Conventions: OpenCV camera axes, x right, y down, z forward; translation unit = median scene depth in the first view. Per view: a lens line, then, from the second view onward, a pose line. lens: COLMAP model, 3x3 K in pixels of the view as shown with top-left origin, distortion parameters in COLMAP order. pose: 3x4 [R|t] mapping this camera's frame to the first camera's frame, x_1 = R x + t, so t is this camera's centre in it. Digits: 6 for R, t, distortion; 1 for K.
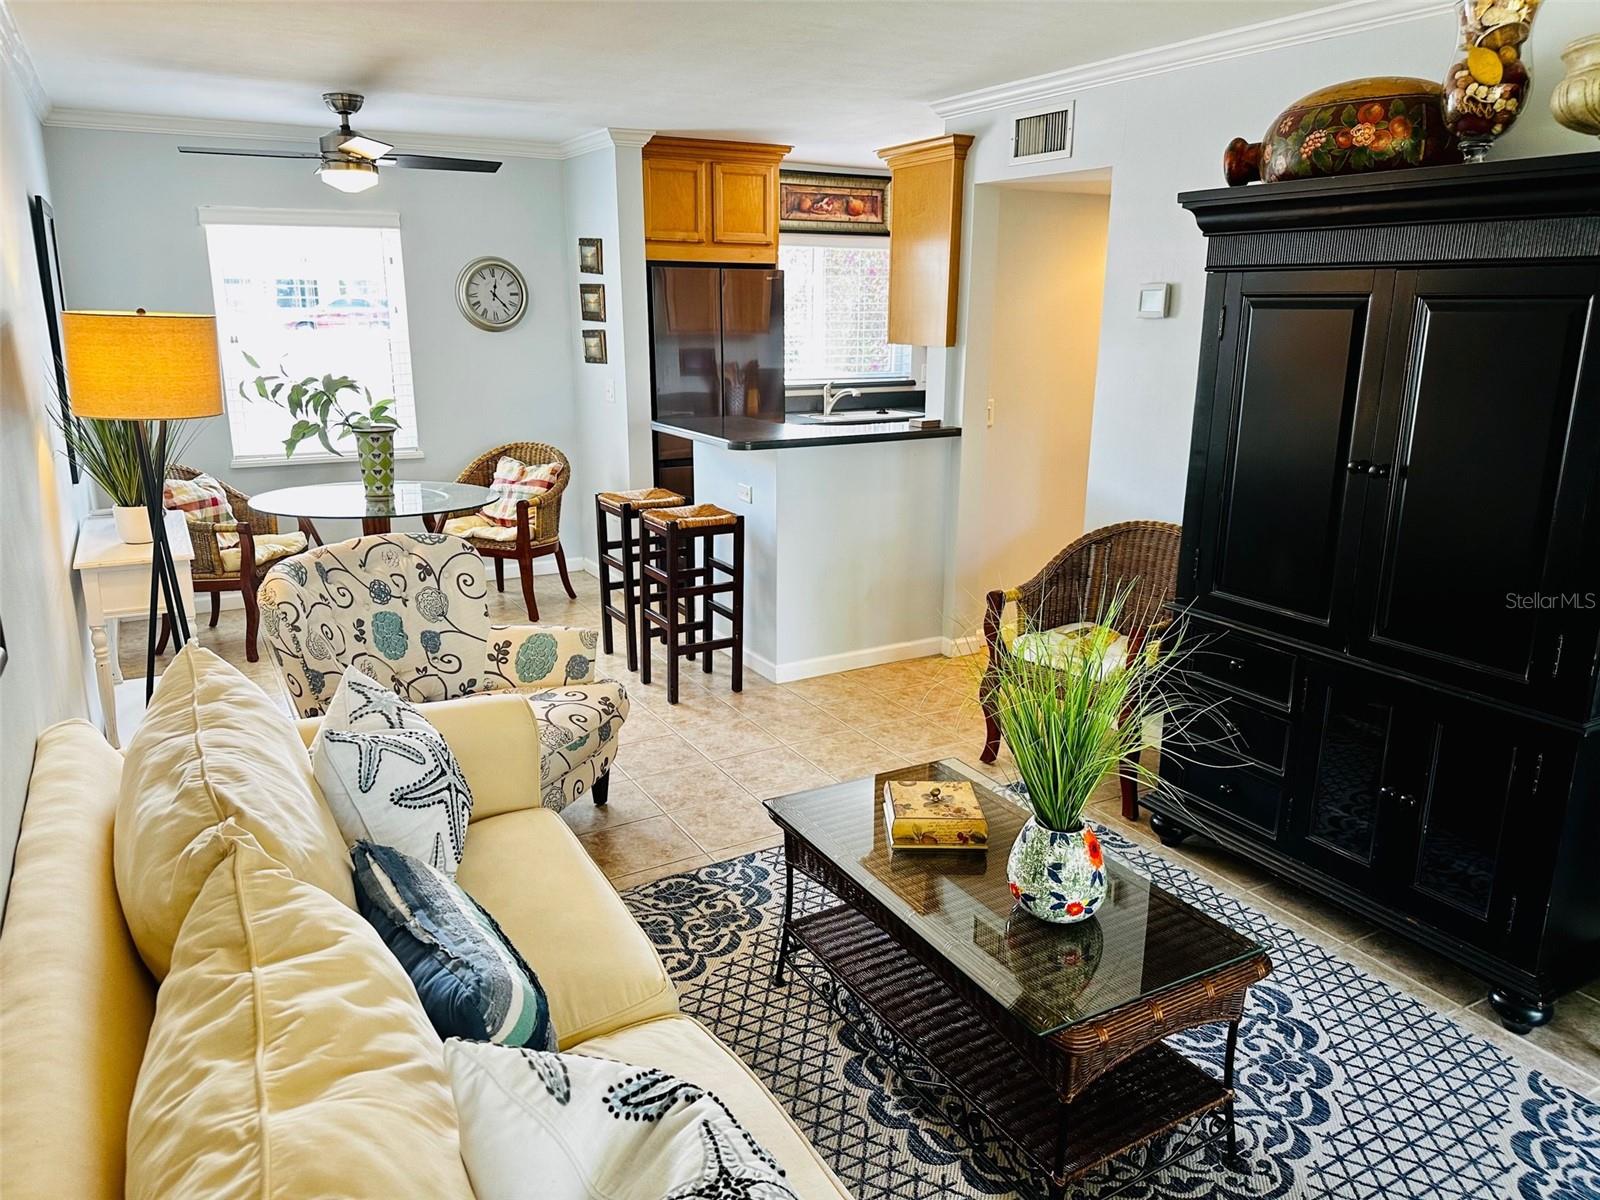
lens RADIAL K [[1125.9, 0, 800.0], [0, 1125.9, 600.0], [0, 0, 1]] dist [0.097085, -0.114536]
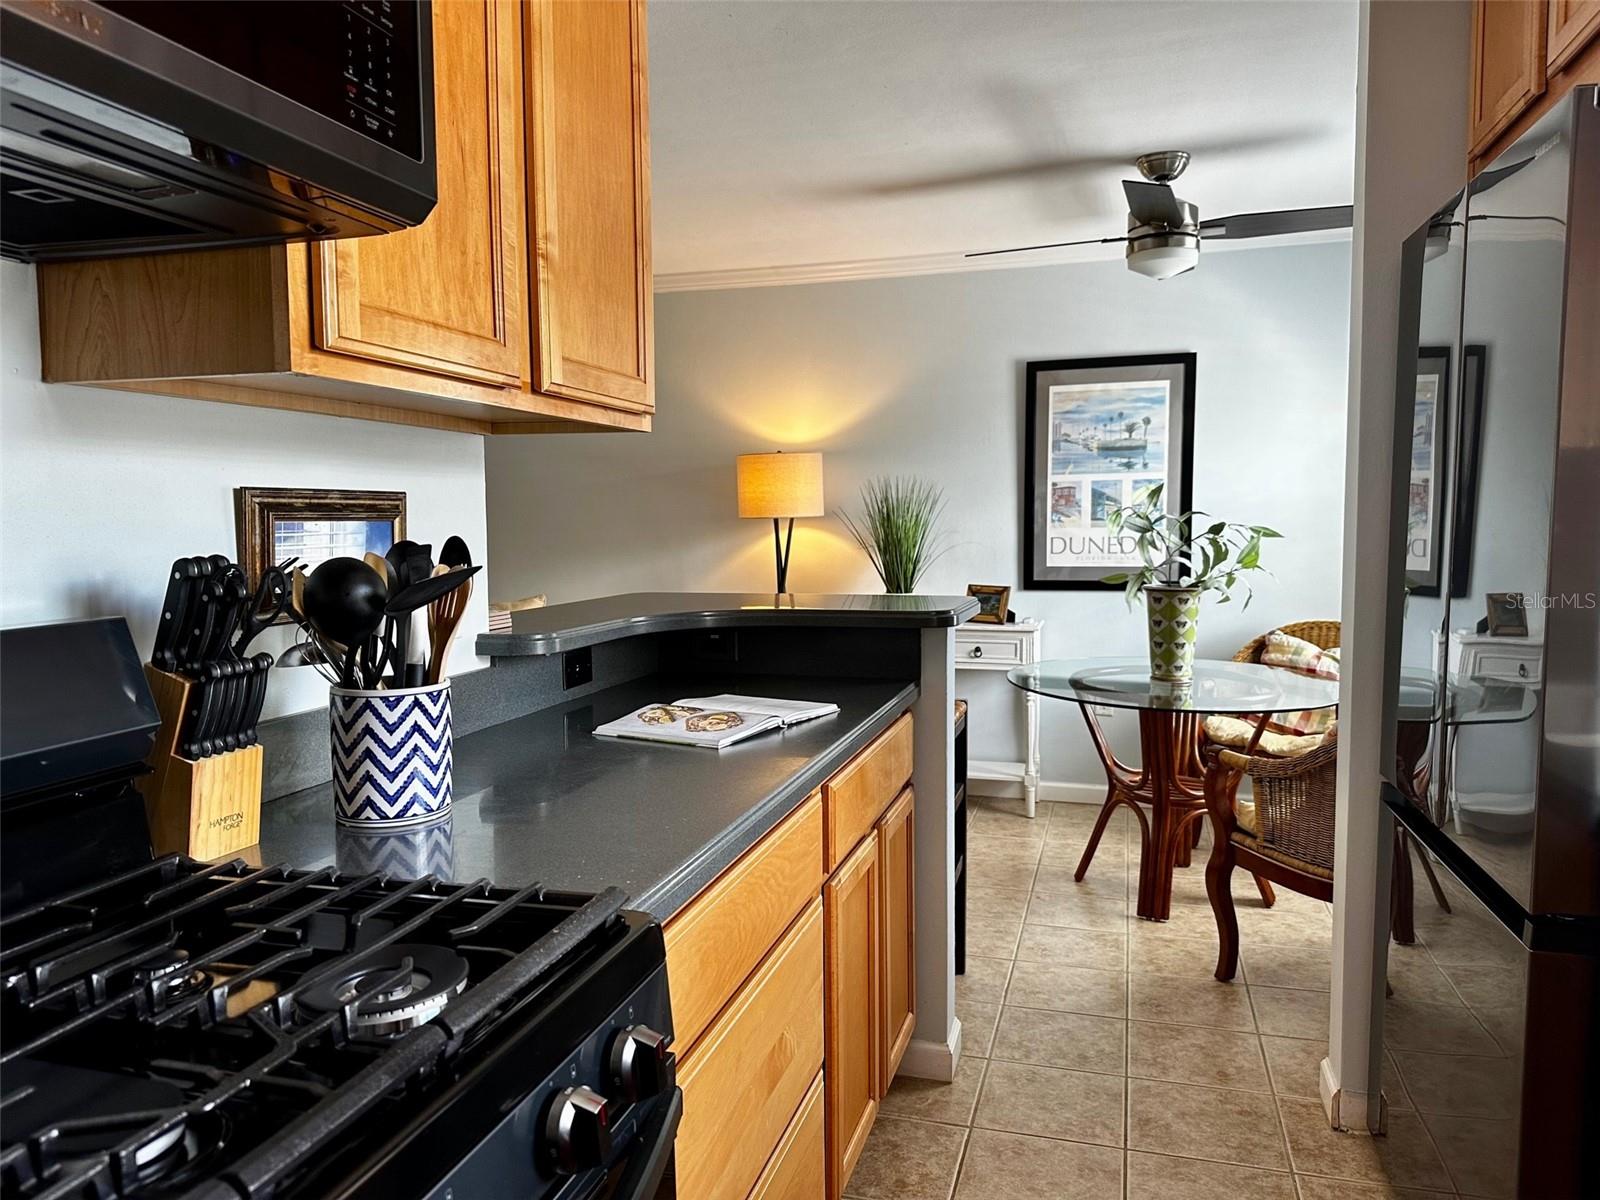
lens RADIAL K [[1130.4, 0, 788.3], [0, 1130.4, 600.9], [0, 0, 1]] dist [0.110942, -0.108873]
pose [[-0.719514, 0.060712, -0.691819, 0.296463], [-0.170771, 0.950117, 0.260987, -0.277052], [0.673154, 0.305926, -0.673255, 1.267501]]
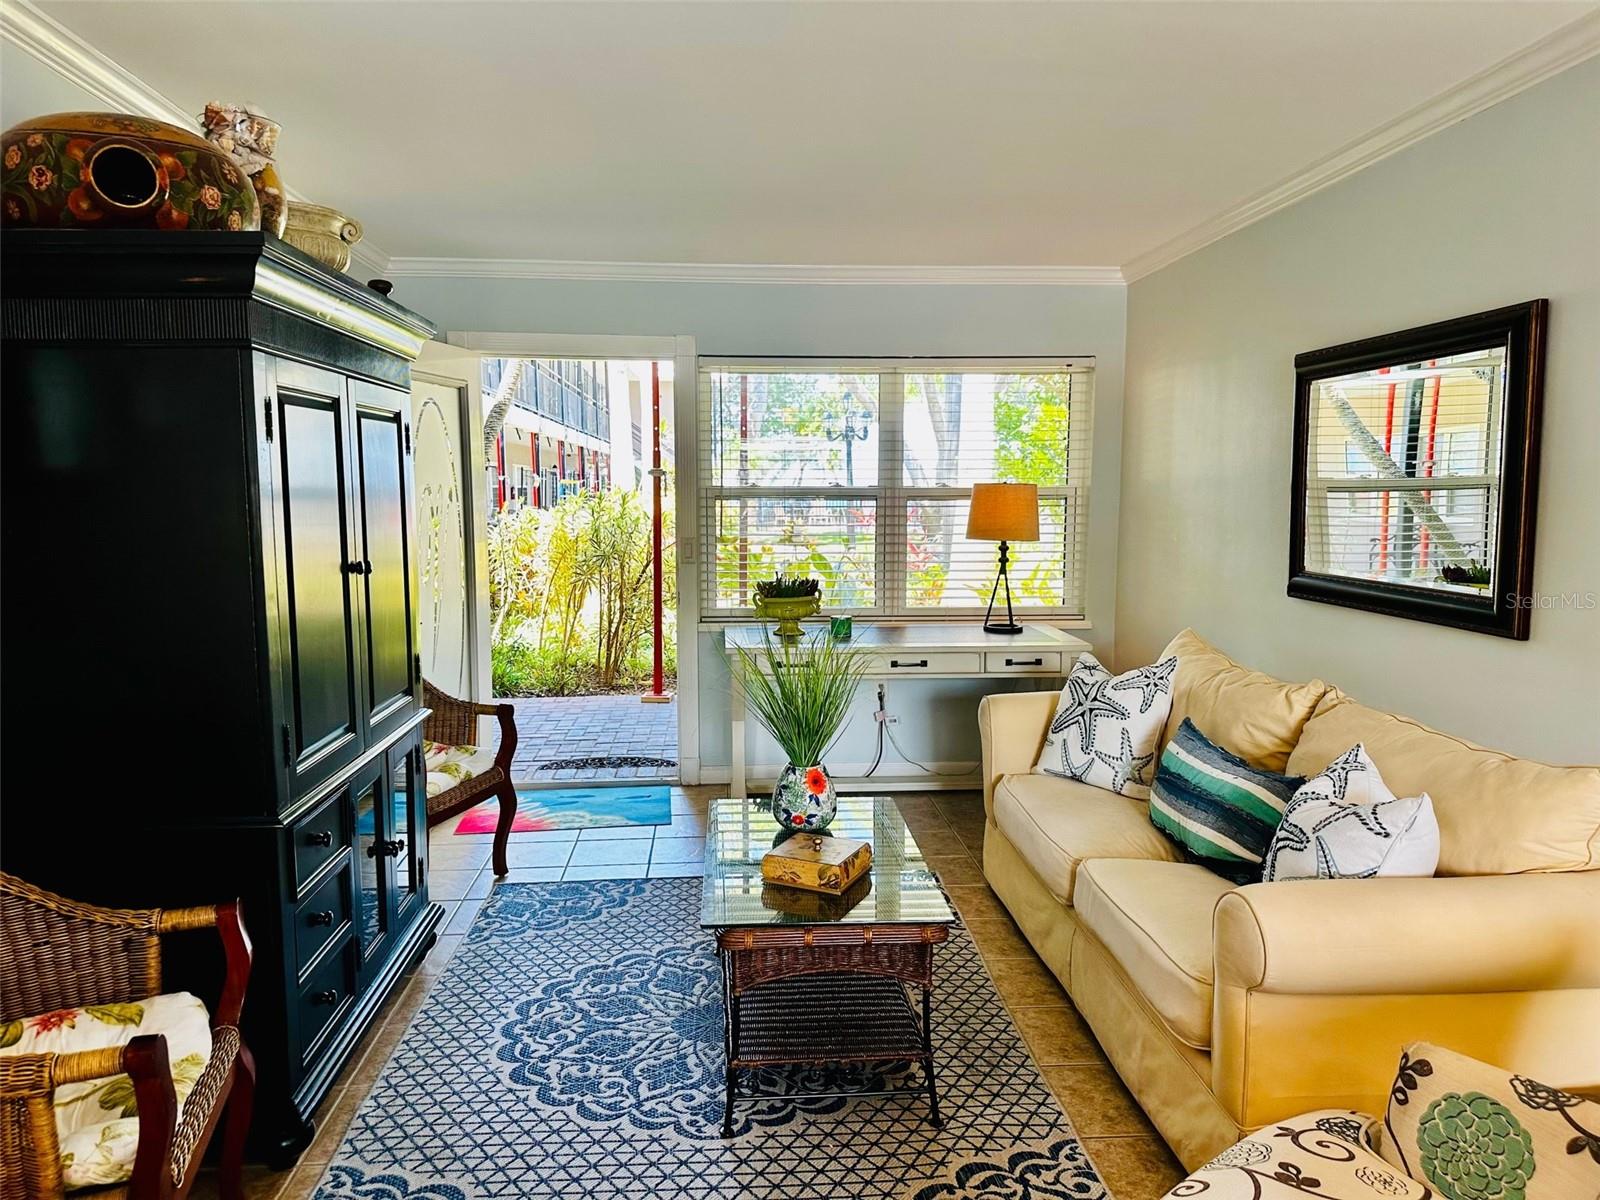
lens RADIAL K [[1130.4, 0, 788.3], [0, 1130.4, 600.9], [0, 0, 1]] dist [0.110942, -0.108873]
pose [[-0.899752, -0.049281, 0.433609, -0.153408], [0.109803, 0.936073, 0.334231, -0.200028], [-0.422361, 0.348337, -0.836823, 0.876112]]
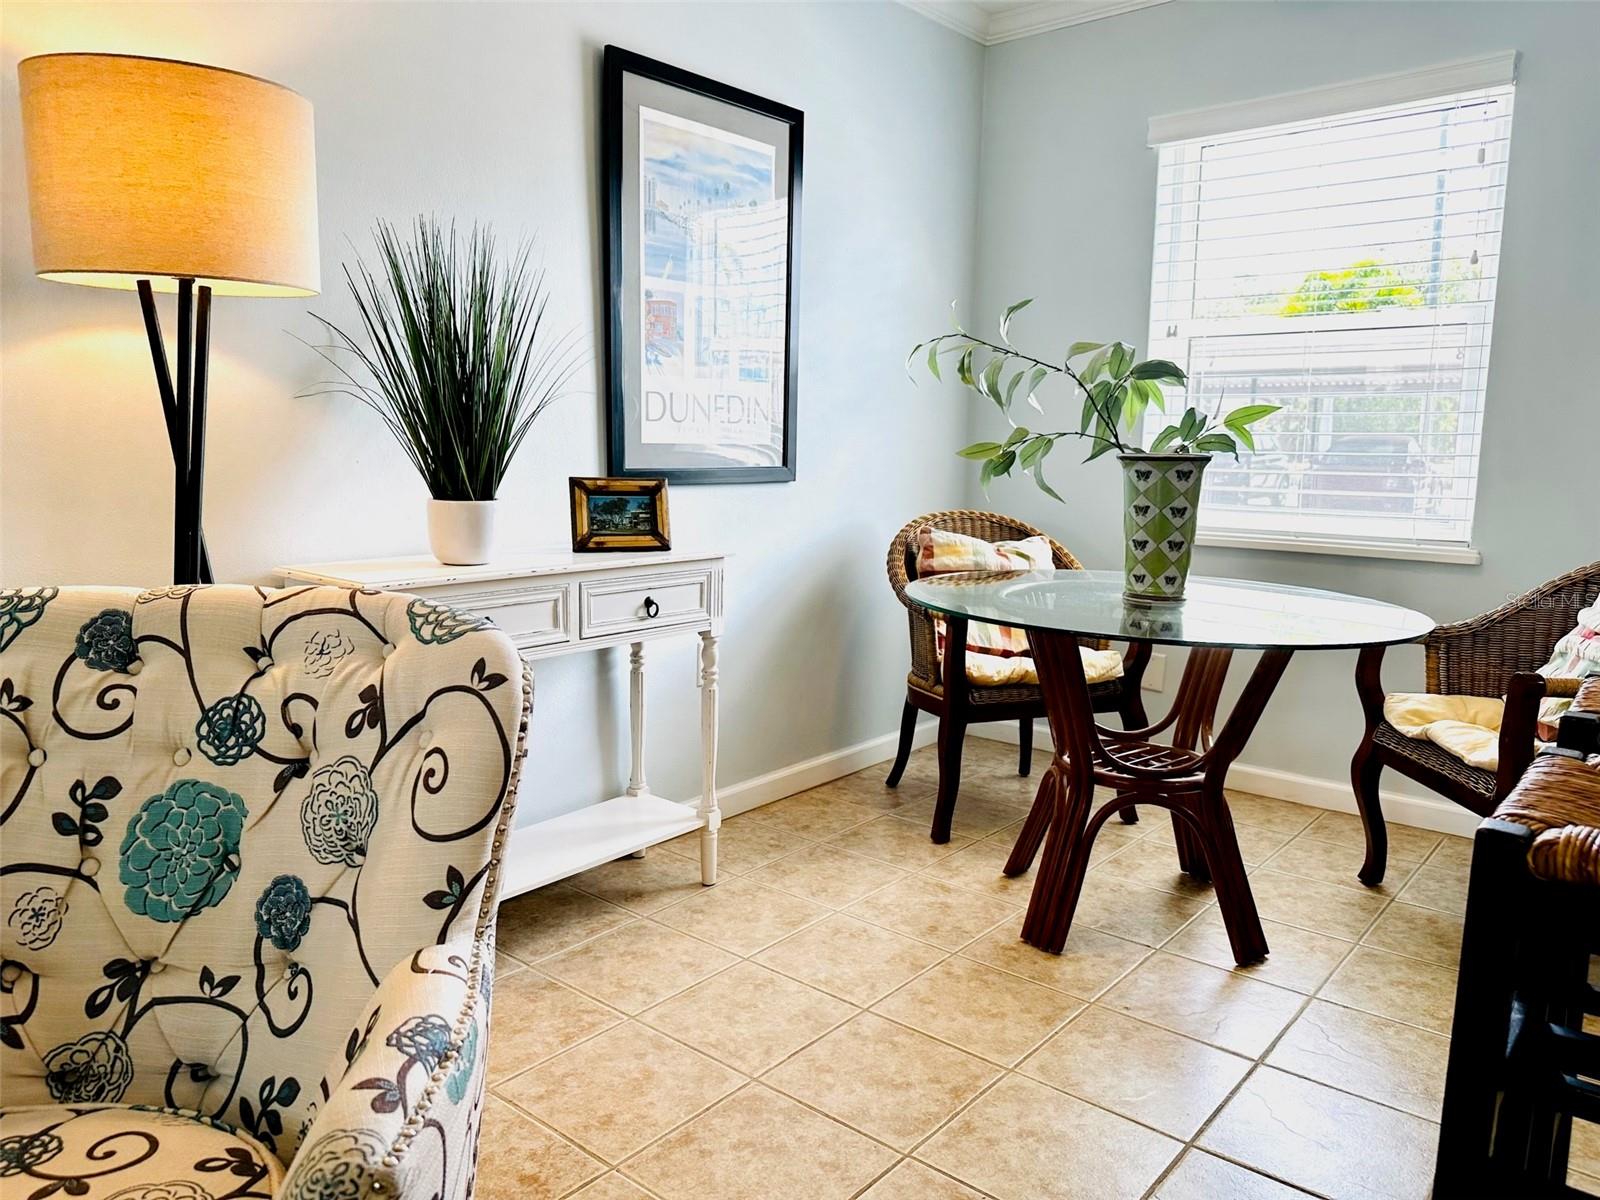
lens RADIAL K [[1120.2, 0, 773.9], [0, 1120.2, 614.8], [0, 0, 1]] dist [0.092676, -0.138317]
pose [[0.331259, 0.146165, -0.932150, 0.016833], [-0.250779, 0.966034, 0.062359, -0.072117], [0.909603, 0.213107, 0.356663, 0.672641]]
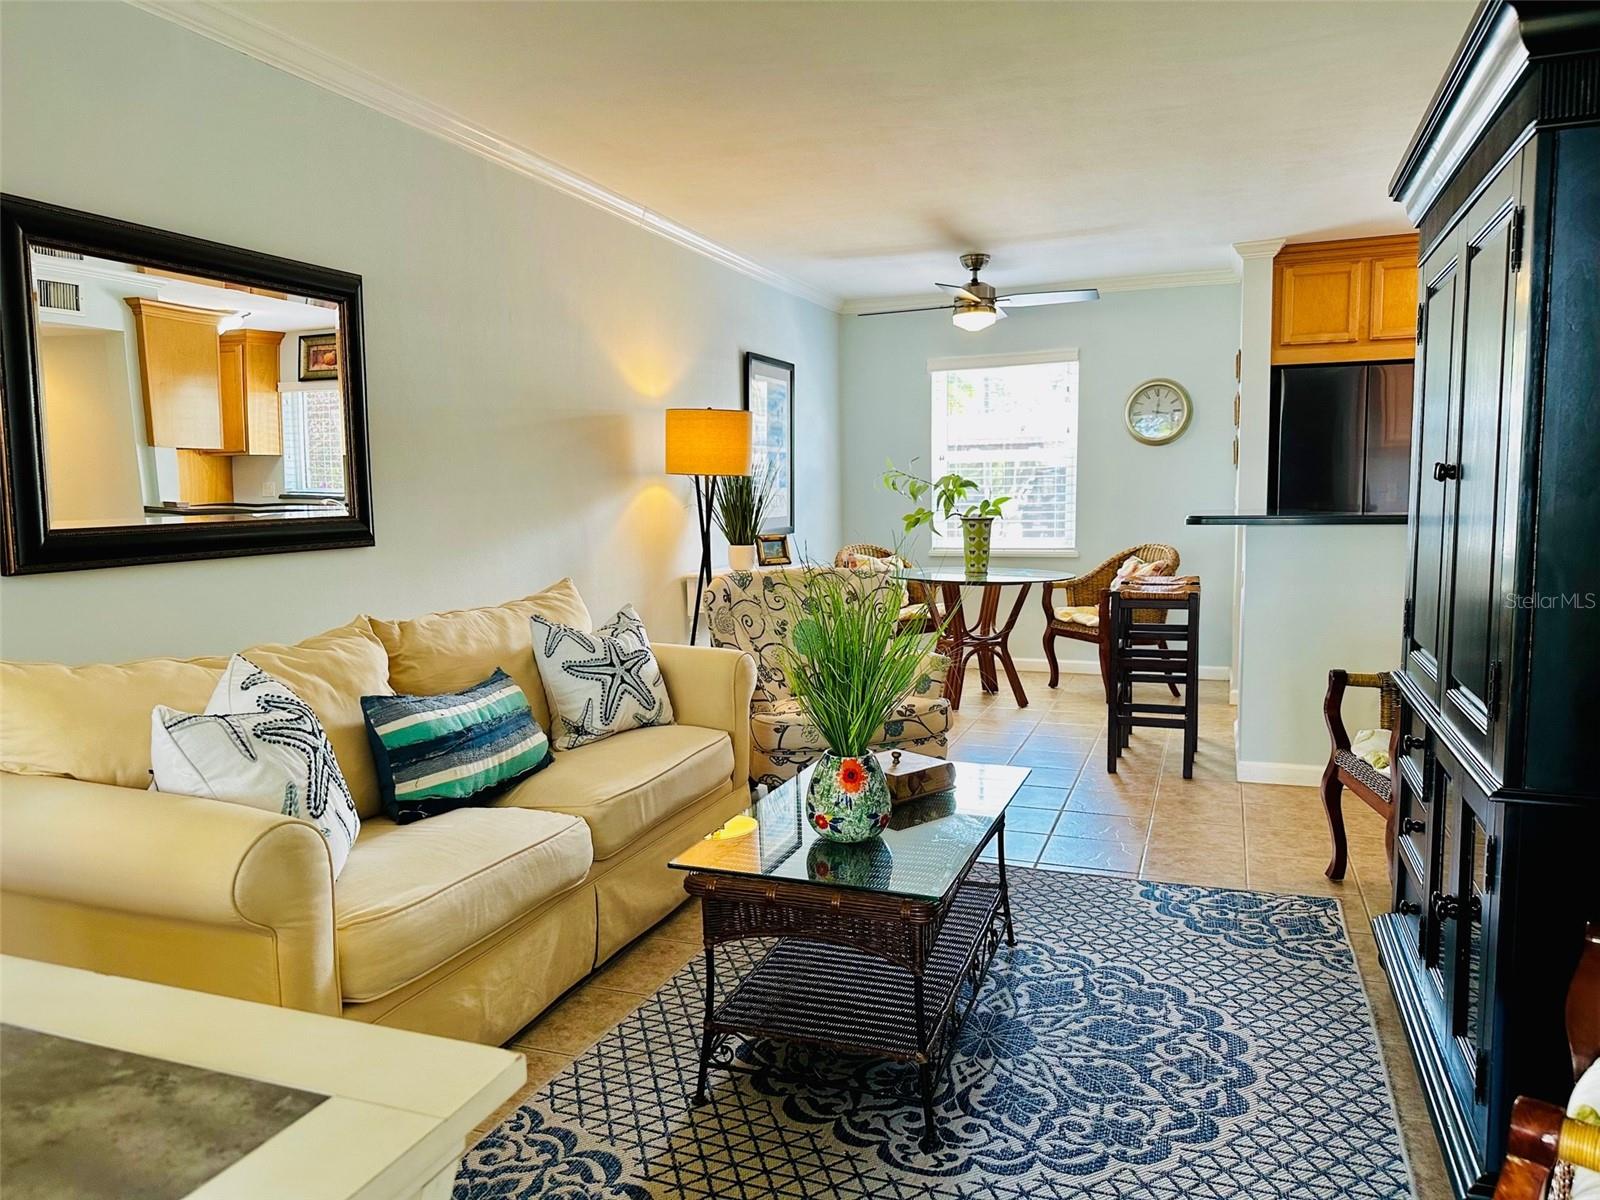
lens RADIAL K [[1130.4, 0, 788.3], [0, 1130.4, 600.9], [0, 0, 1]] dist [0.110942, -0.108873]
pose [[0.635513, 0.066321, -0.769236, 0.424002], [-0.182377, 0.981005, -0.066094, 0.053203], [0.750241, 0.182294, 0.635537, 0.084925]]
